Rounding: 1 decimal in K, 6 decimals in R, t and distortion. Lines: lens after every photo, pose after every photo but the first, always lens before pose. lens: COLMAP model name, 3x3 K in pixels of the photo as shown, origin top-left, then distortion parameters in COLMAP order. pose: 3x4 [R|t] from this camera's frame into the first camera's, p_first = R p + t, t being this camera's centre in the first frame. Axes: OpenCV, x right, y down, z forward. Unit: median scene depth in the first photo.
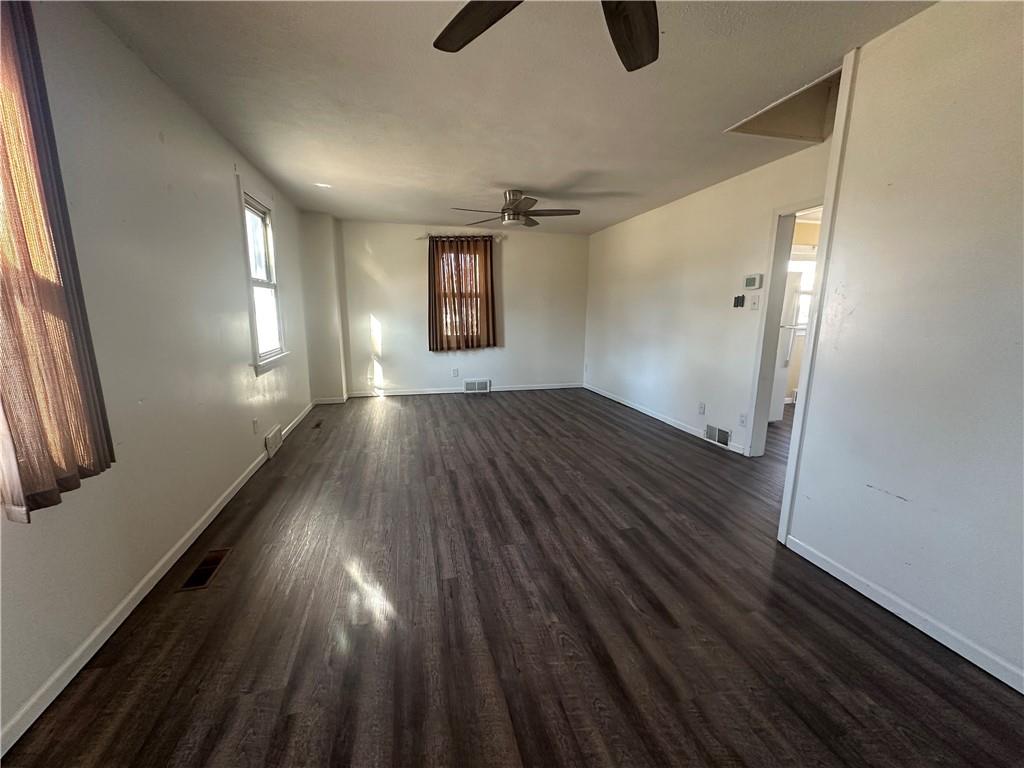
lens RADIAL K [[406.1, 0, 511.2], [0, 406.1, 383.3], [0, 0, 1]] dist [0.001543, -0.000600]
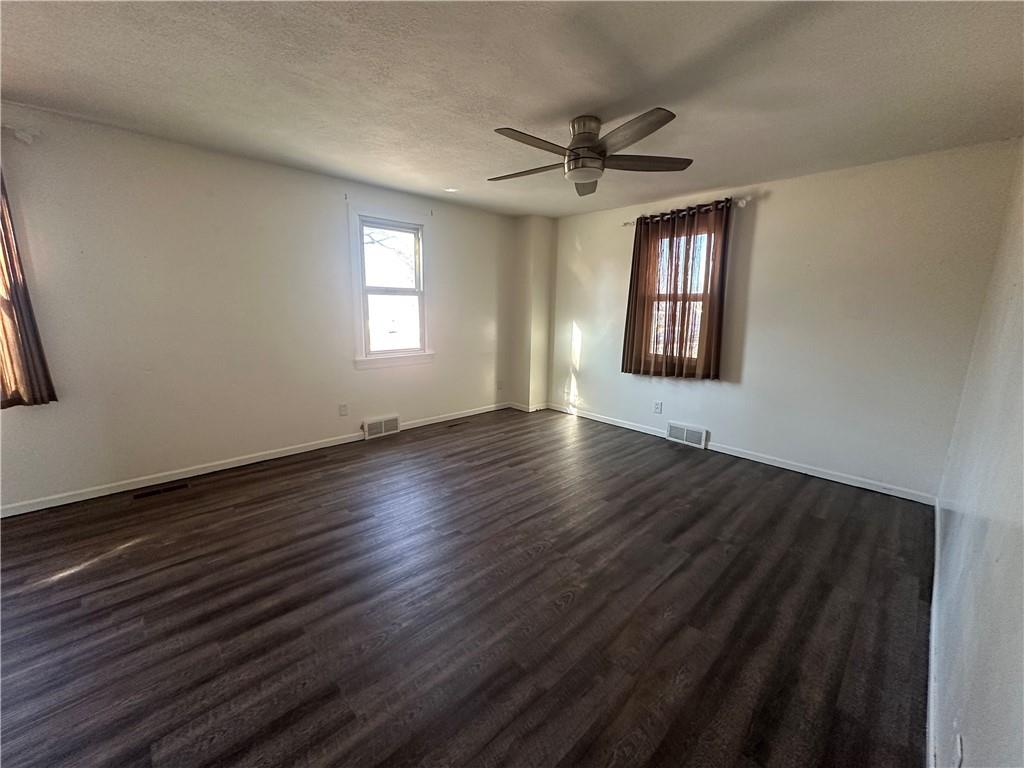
lens RADIAL K [[406.1, 0, 511.2], [0, 406.1, 383.3], [0, 0, 1]] dist [0.001543, -0.000600]
pose [[0.485993, 0.164636, -0.858315, 0.499056], [-0.171840, 0.980926, 0.090855, -0.130115], [0.856902, 0.103338, 0.505015, 0.623817]]
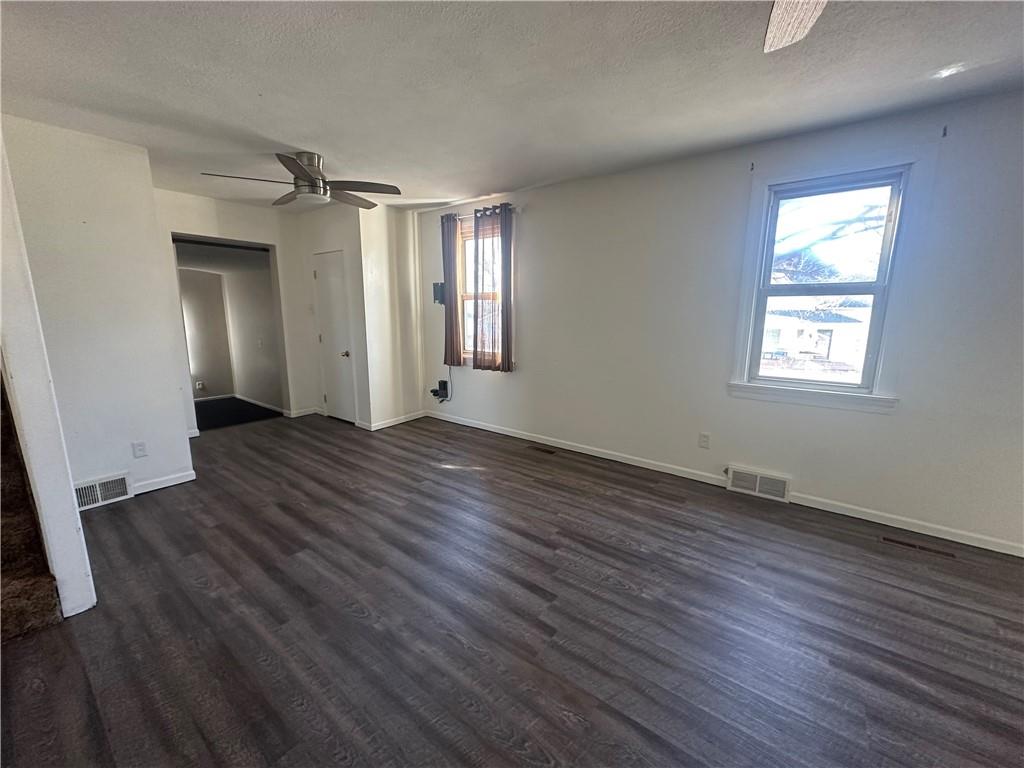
lens RADIAL K [[406.1, 0, 511.2], [0, 406.1, 383.3], [0, 0, 1]] dist [0.001543, -0.000600]
pose [[-0.787727, 0.099749, -0.607895, 0.249194], [-0.123356, 0.941275, 0.314301, -0.213190], [0.603547, 0.322571, -0.729163, 1.073800]]
